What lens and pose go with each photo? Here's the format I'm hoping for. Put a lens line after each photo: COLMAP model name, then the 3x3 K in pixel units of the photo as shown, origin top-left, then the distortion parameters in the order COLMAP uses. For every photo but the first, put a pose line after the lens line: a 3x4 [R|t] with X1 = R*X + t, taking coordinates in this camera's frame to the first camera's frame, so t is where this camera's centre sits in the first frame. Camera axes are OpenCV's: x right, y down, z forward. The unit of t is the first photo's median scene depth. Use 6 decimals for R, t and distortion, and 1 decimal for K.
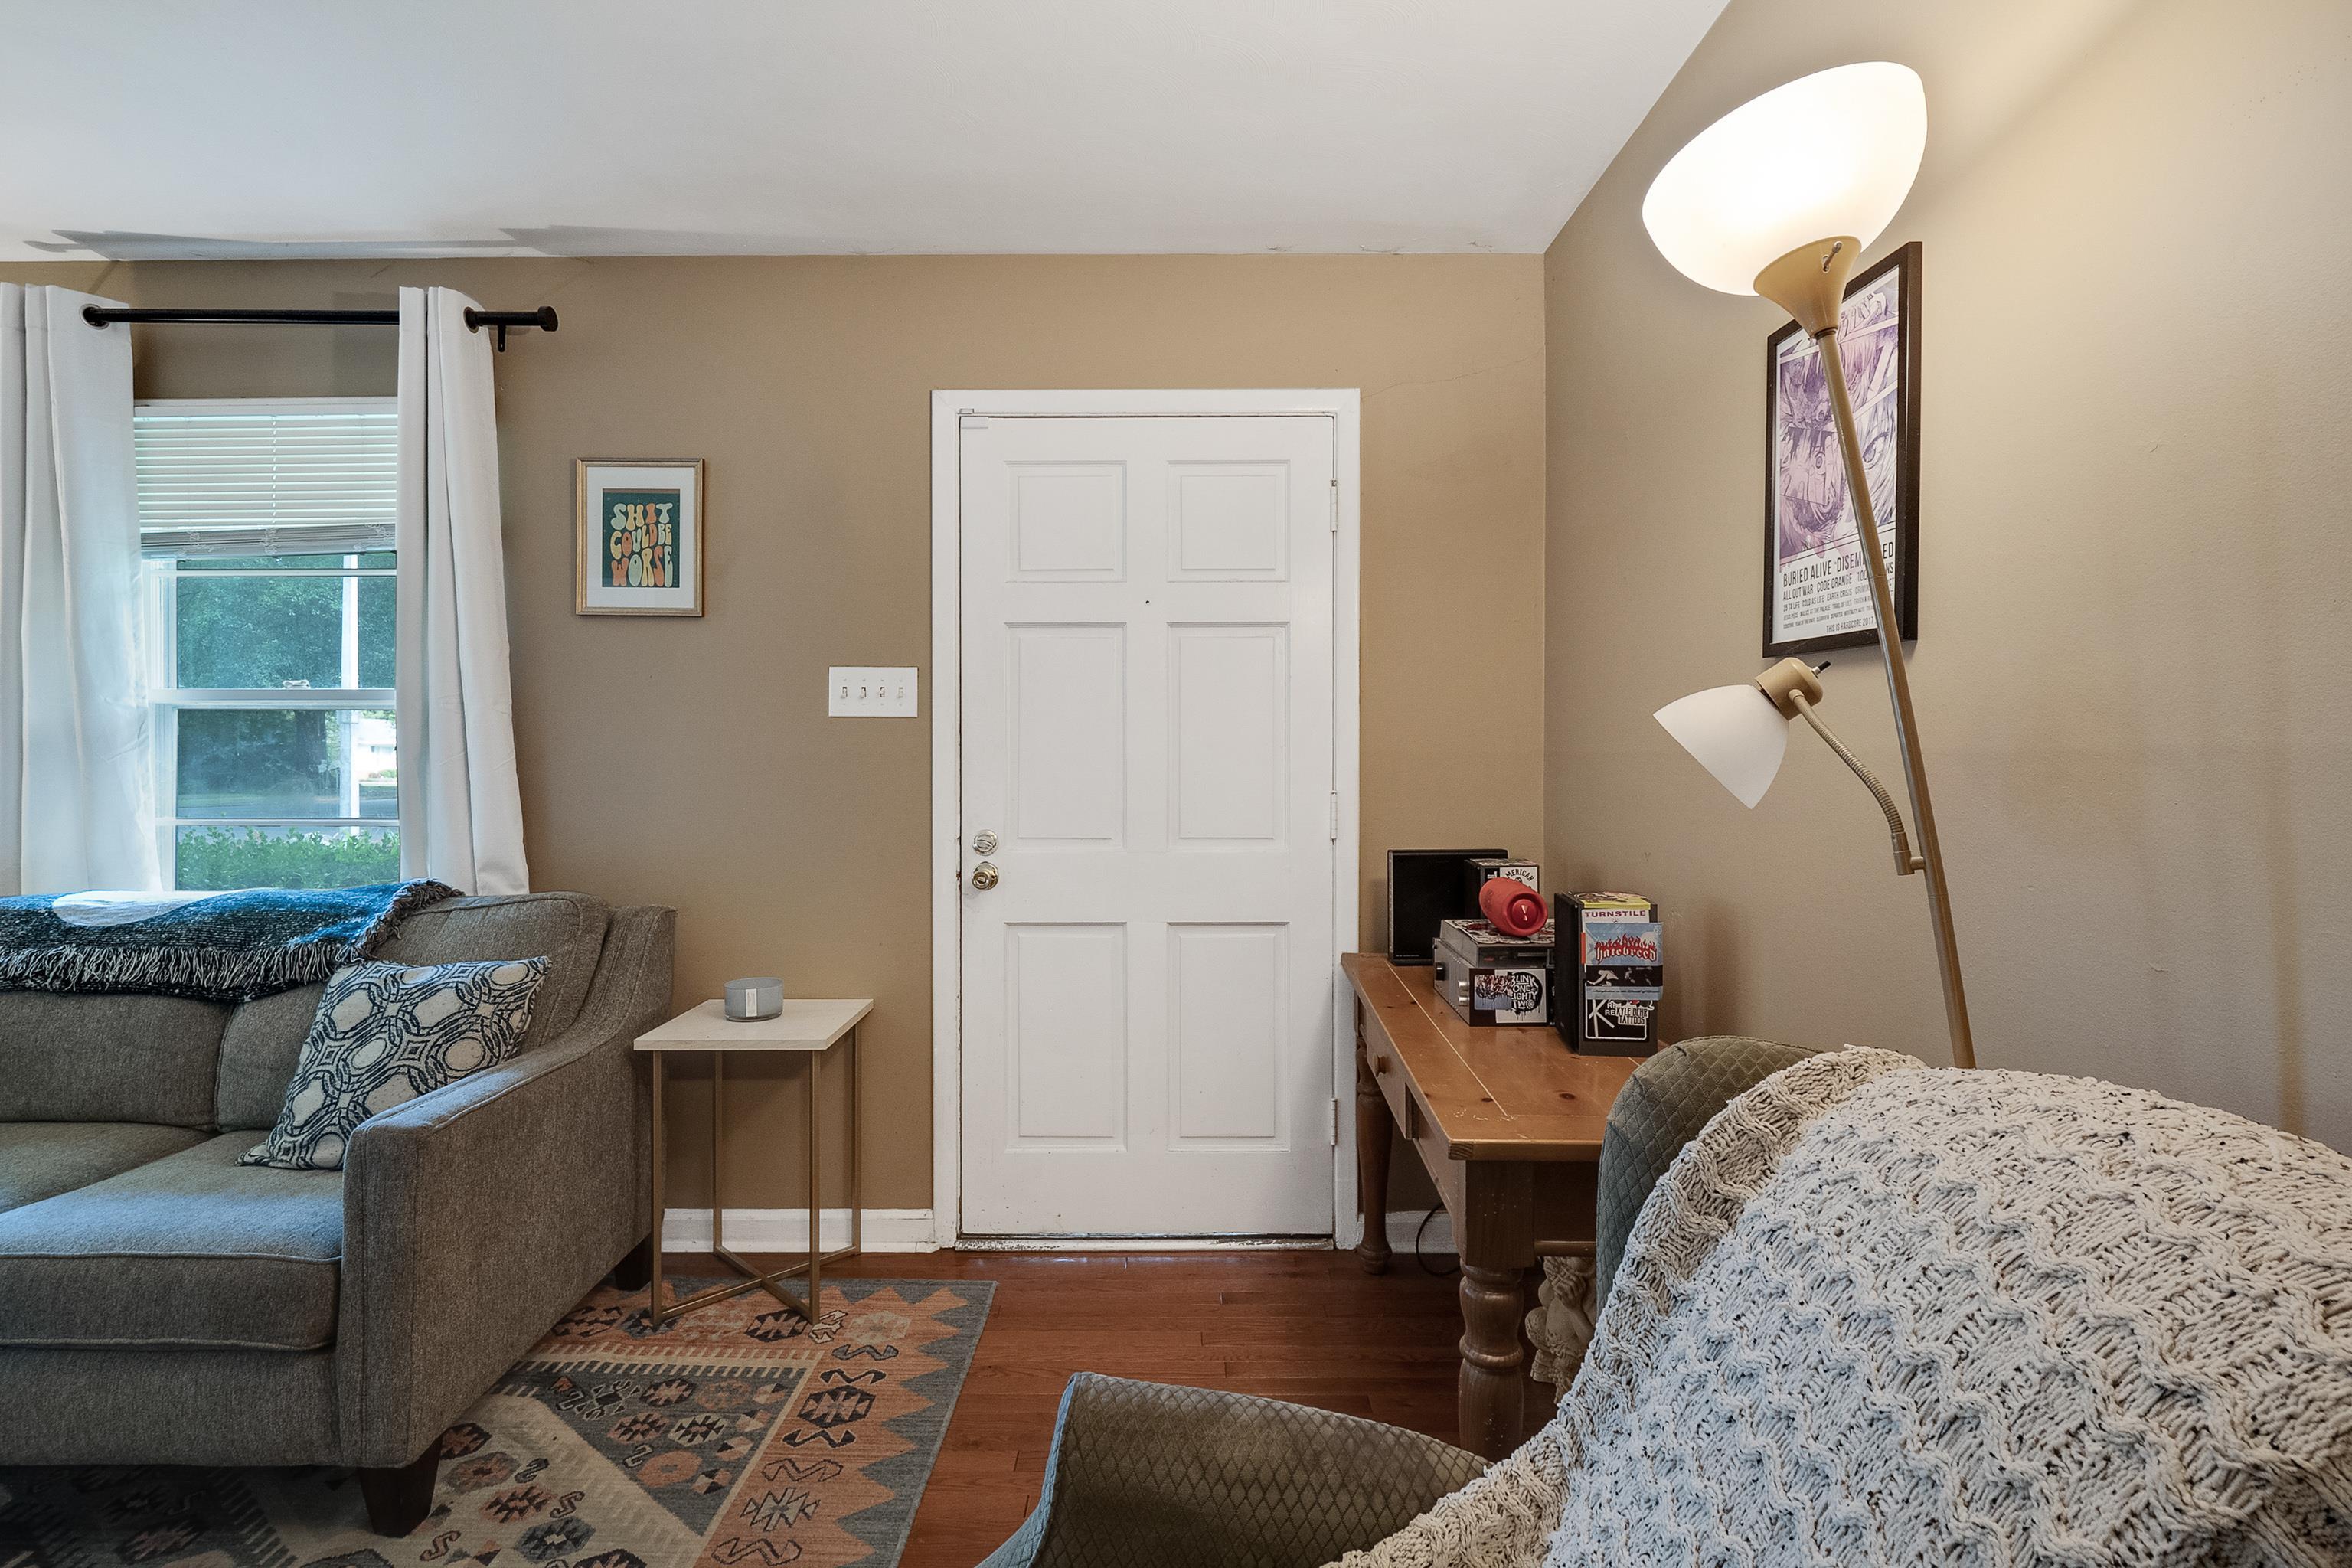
lens RADIAL K [[1120.6, 0, 1174.2], [0, 1120.6, 761.6], [0, 0, 1]] dist [-0.015334, 0.001845]
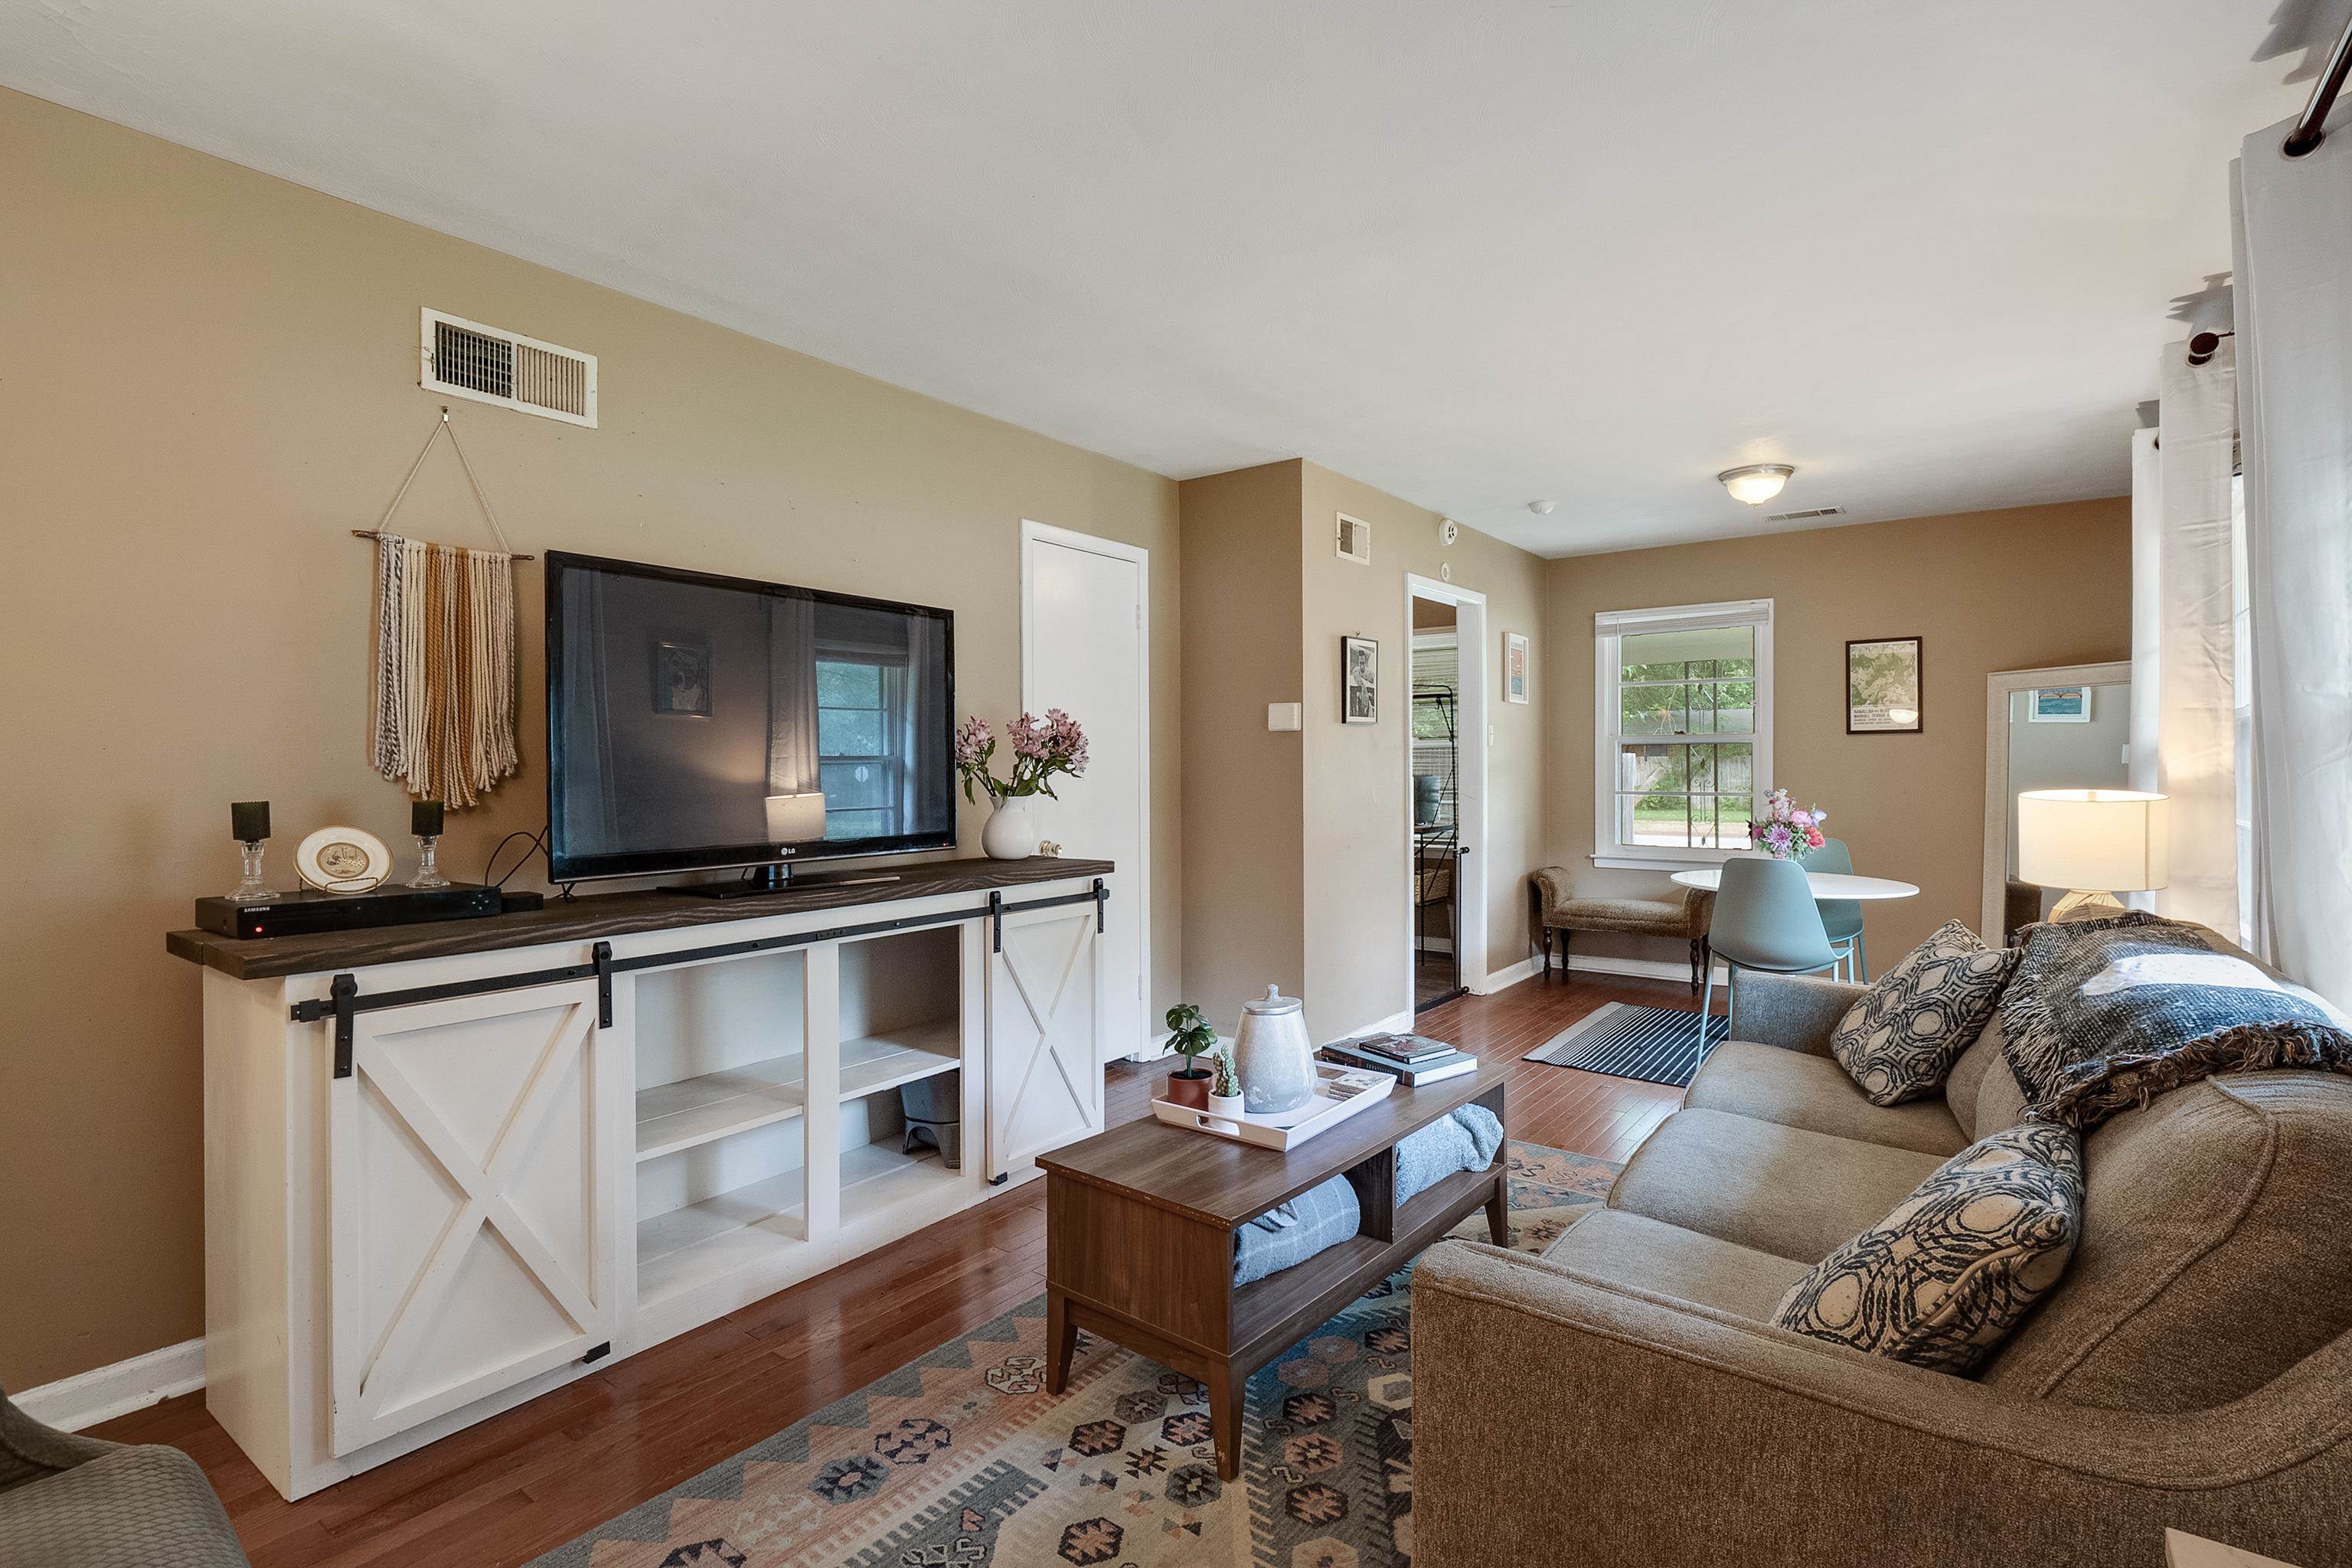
lens RADIAL K [[1120.6, 0, 1174.2], [0, 1120.6, 761.6], [0, 0, 1]] dist [-0.015334, 0.001845]
pose [[-0.600315, -0.002171, -0.799760, 0.017056], [-0.003595, 0.999994, -0.000015, -0.008758], [0.799755, 0.002866, -0.600319, 0.978103]]
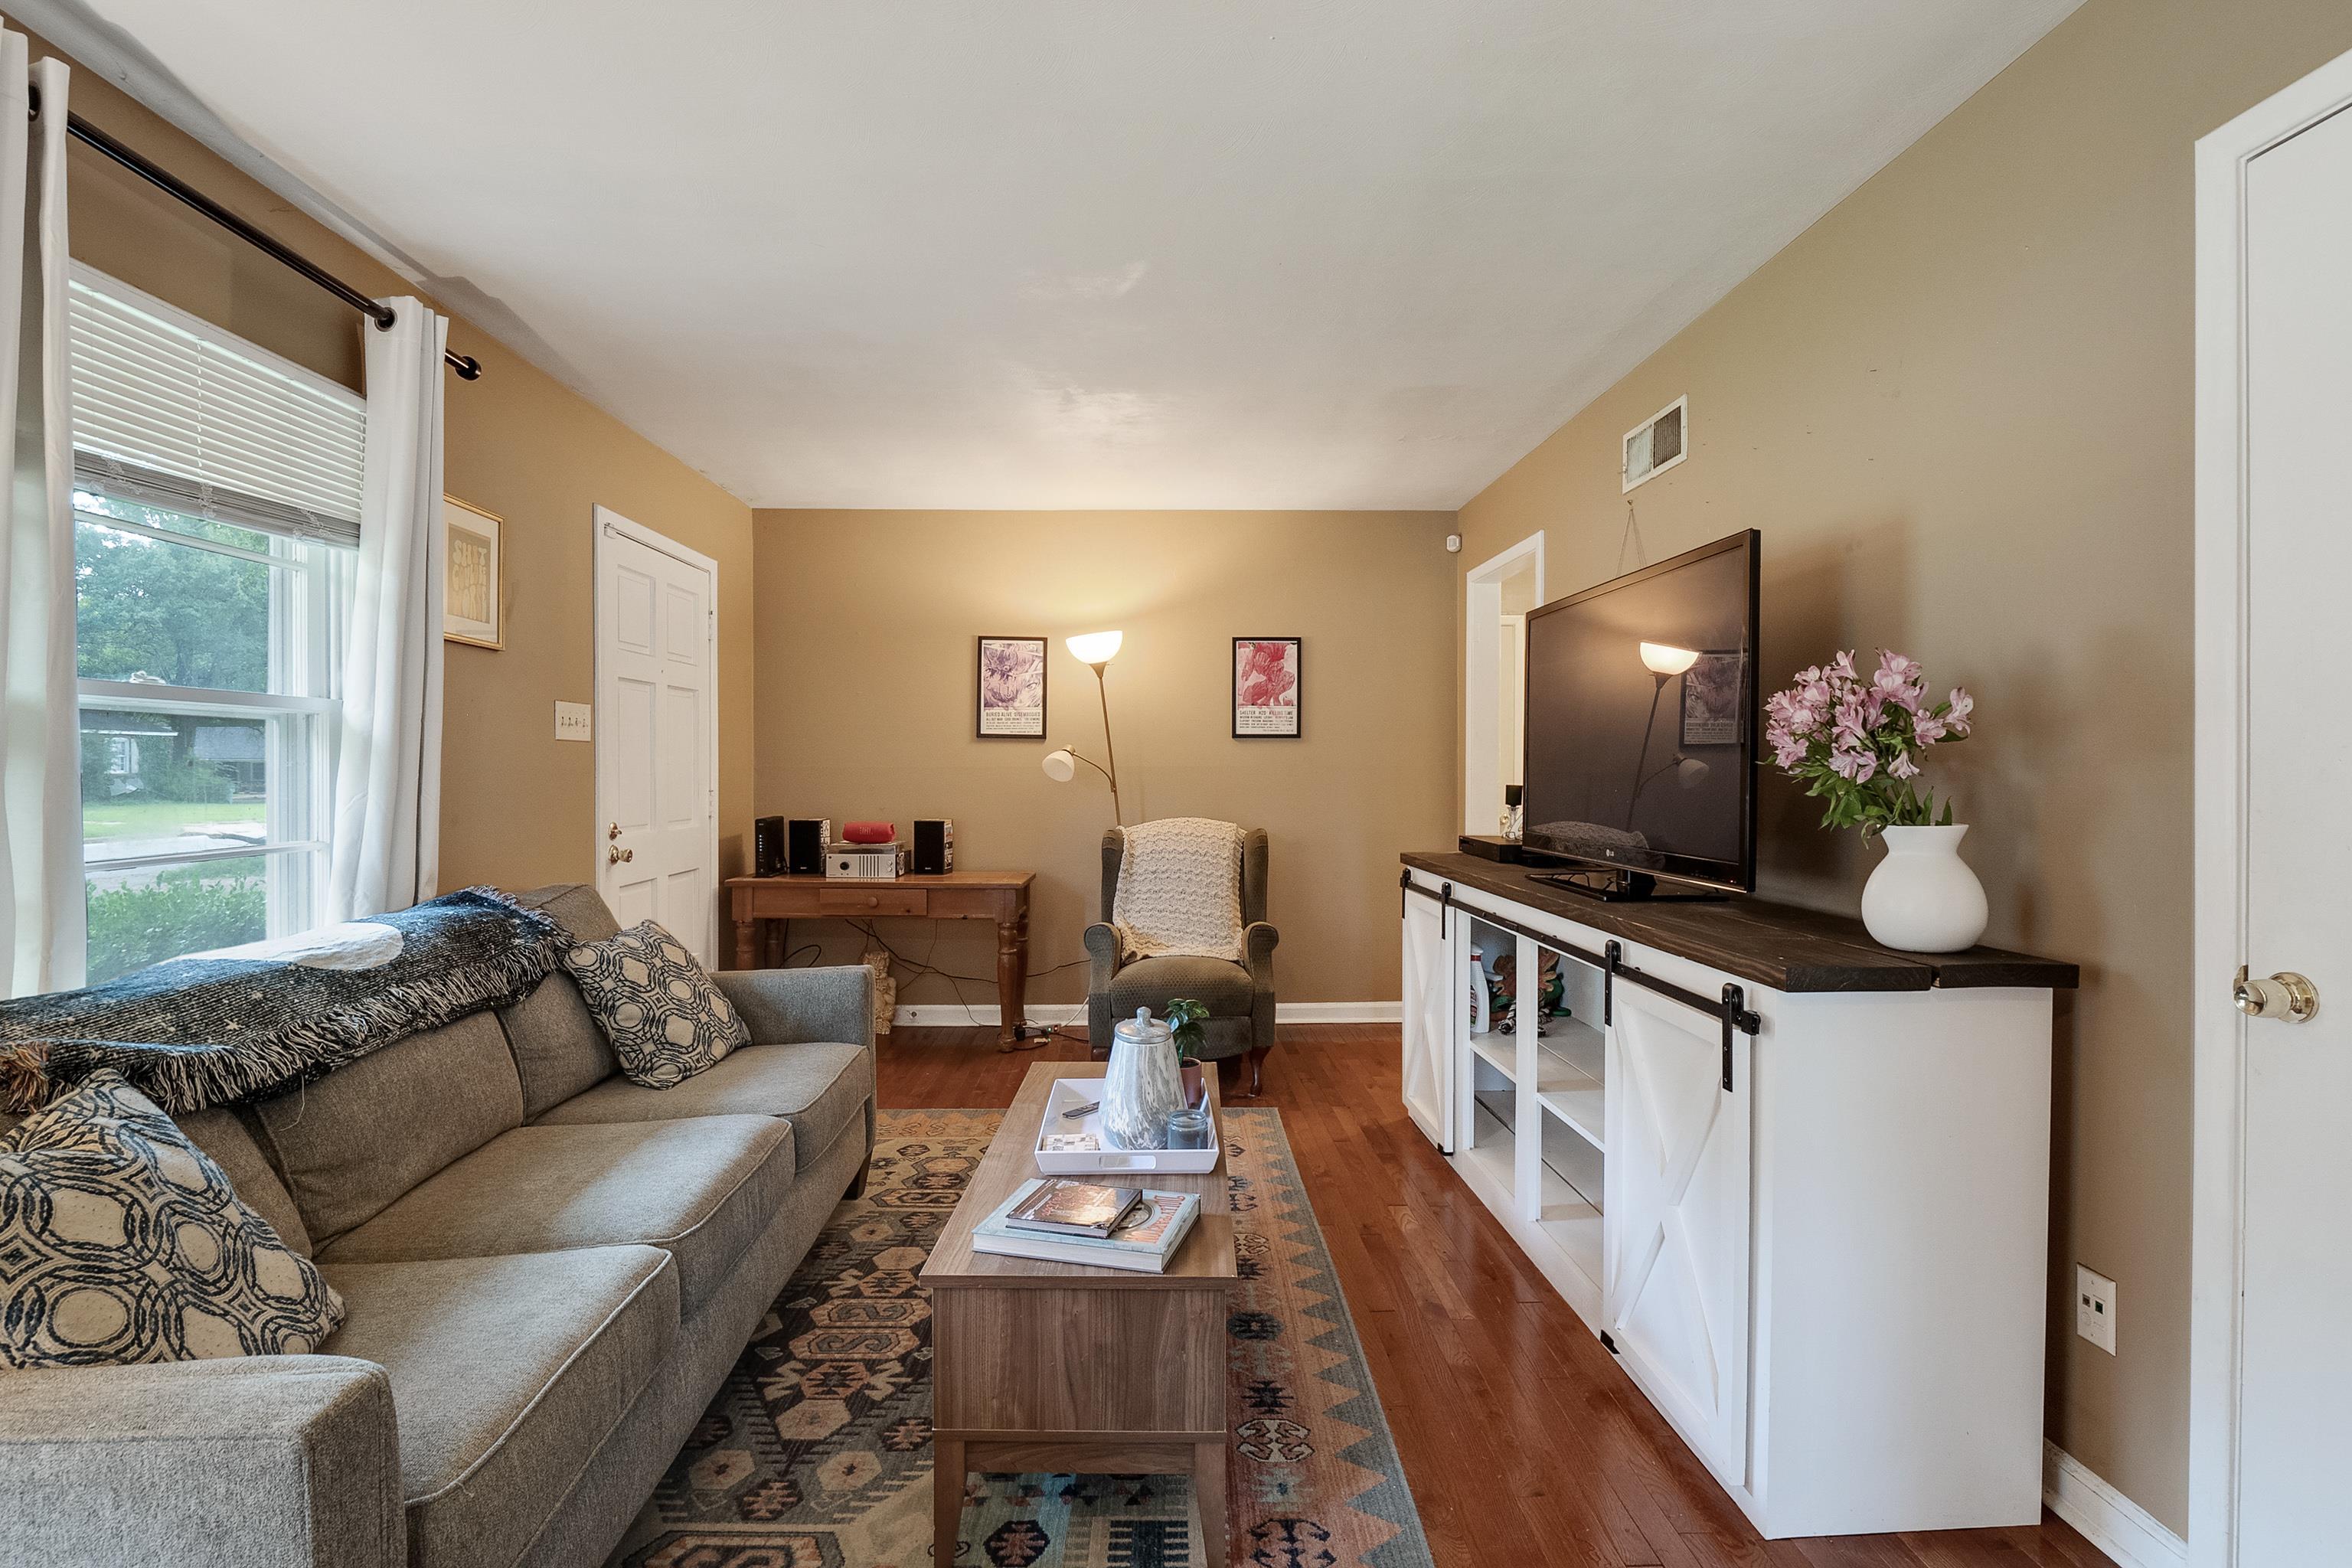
lens RADIAL K [[1104.6, 0, 1174.8], [0, 1104.6, 768.5], [0, 0, 1]] dist [-0.011214, -0.000584]
pose [[-0.034462, -0.002125, 0.999404, -1.887464], [0.009885, 0.999948, 0.002467, -0.003779], [-0.999357, 0.009965, -0.034439, 0.398378]]
